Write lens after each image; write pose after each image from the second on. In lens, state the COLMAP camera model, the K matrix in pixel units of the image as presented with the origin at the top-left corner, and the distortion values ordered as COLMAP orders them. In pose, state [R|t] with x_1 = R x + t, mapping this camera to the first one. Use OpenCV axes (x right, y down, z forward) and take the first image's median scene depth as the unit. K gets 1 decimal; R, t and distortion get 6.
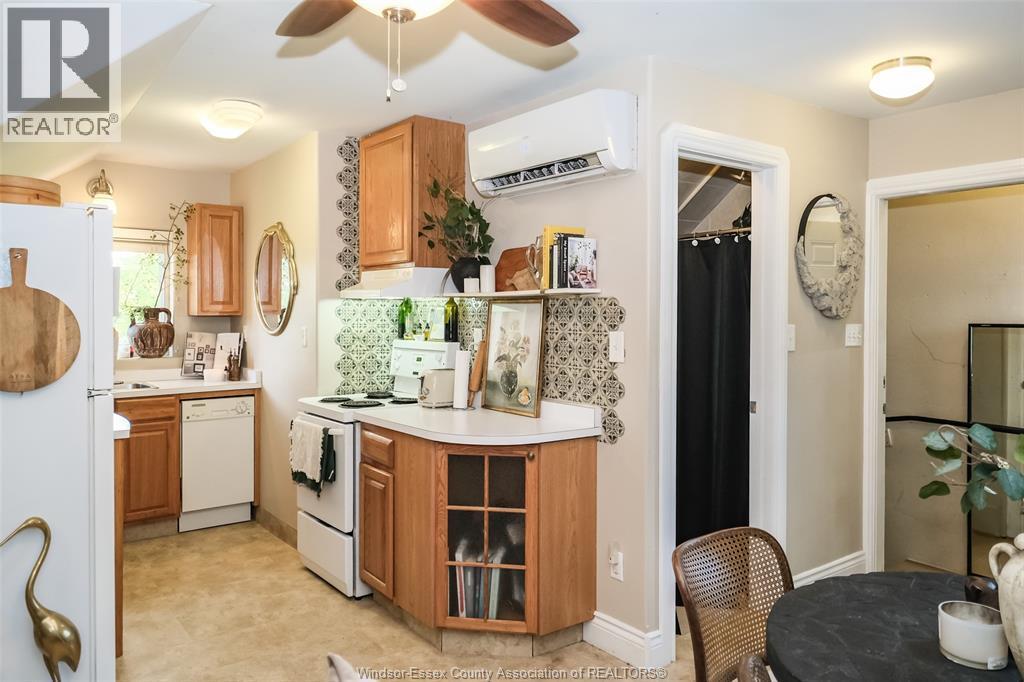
lens RADIAL K [[745.3, 0, 527.0], [0, 745.3, 317.1], [0, 0, 1]] dist [0.004664, -0.001500]
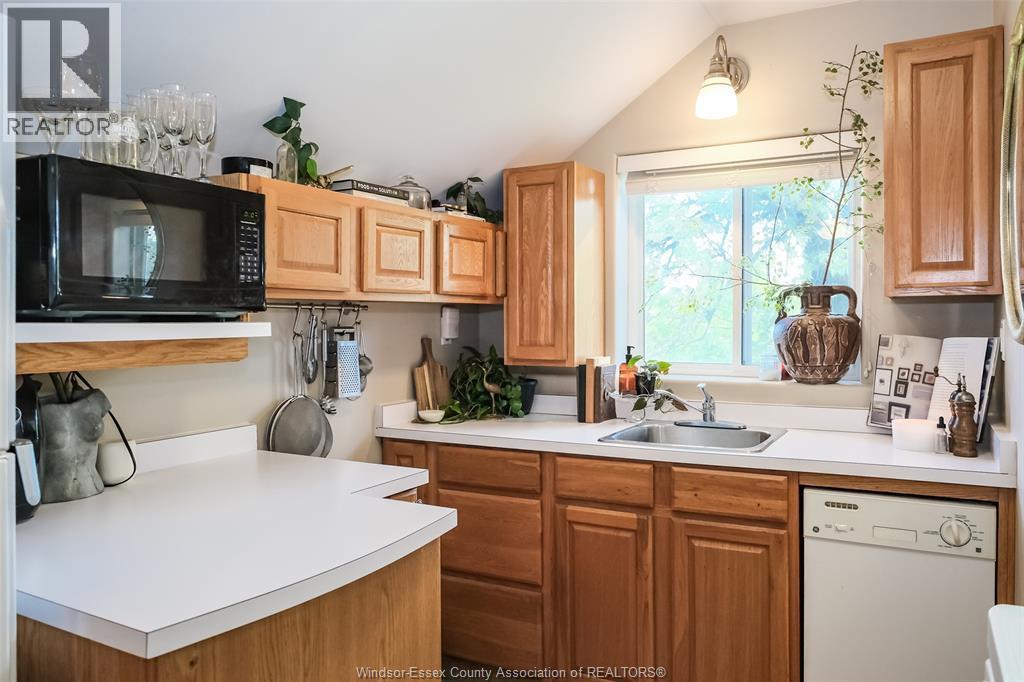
lens RADIAL K [[745.3, 0, 516.4], [0, 745.3, 334.7], [0, 0, 1]] dist [0.004664, -0.001500]
pose [[0.400942, 0.010851, -0.916039, -0.139874], [-0.001468, 0.999936, 0.011202, 0.018451], [0.916102, -0.003147, 0.400933, 0.726520]]
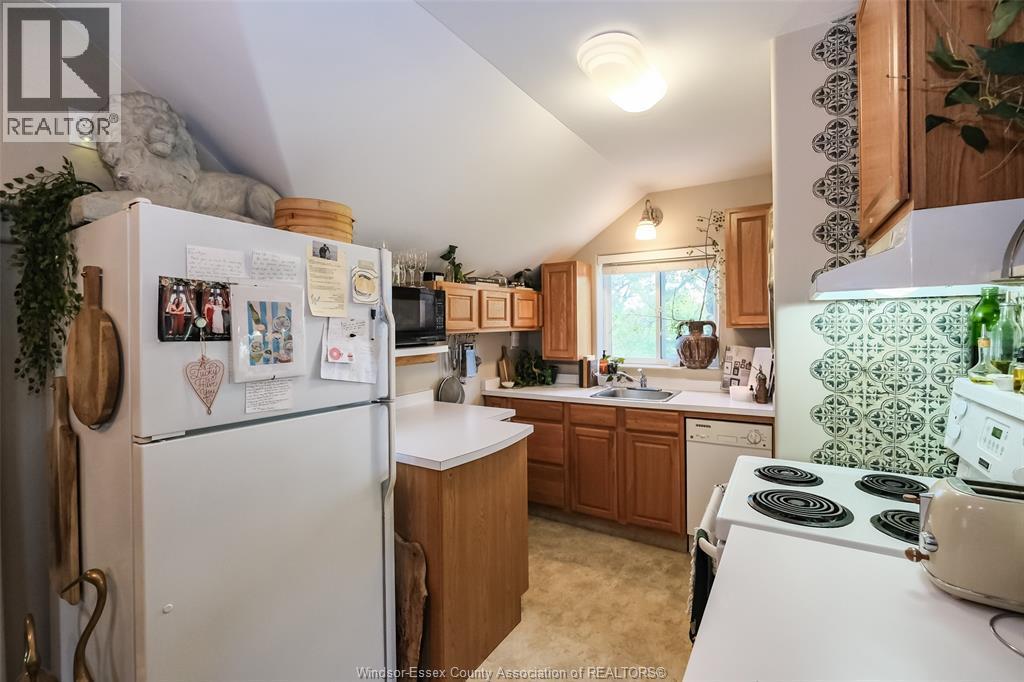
lens RADIAL K [[449.4, 0, 507.1], [0, 449.4, 333.3], [0, 0, 1]] dist [-0.006846, -0.000065]
pose [[0.343626, 0.007828, -0.939074, -0.001506], [0.008964, 0.999892, 0.011615, -0.005938], [0.939064, -0.012409, 0.343519, 0.638375]]
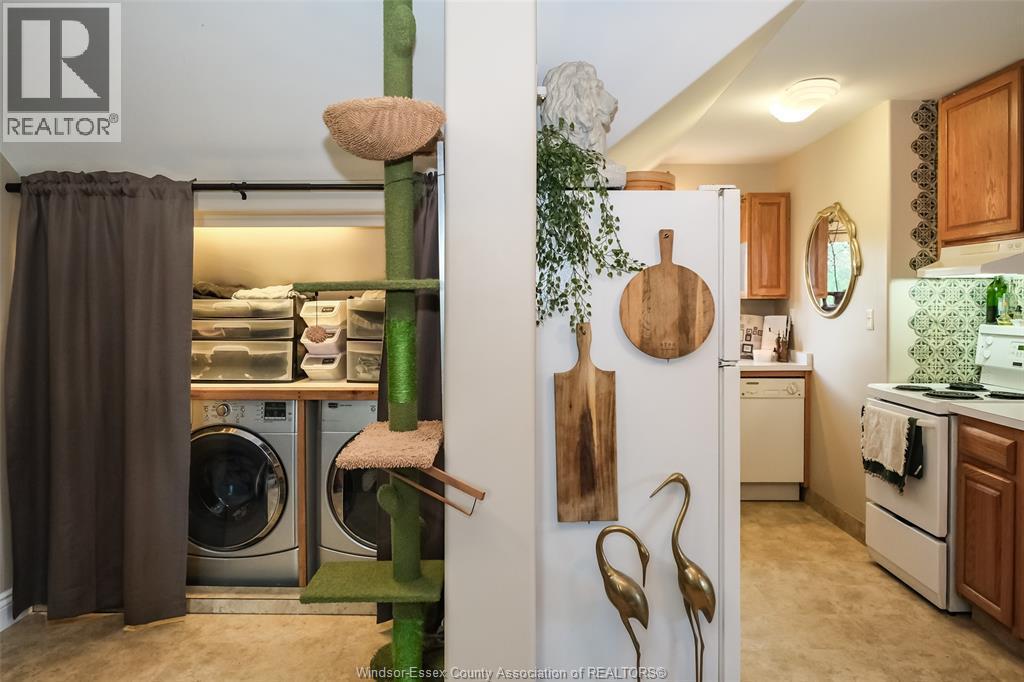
lens RADIAL K [[691.7, 0, 509.2], [0, 691.7, 305.3], [0, 0, 1]] dist [-0.001230, 0.000073]
pose [[0.780547, 0.002461, -0.625092, -0.107329], [-0.003927, 0.999992, -0.000967, 0.011090], [0.625084, 0.003209, 0.780551, 0.022917]]
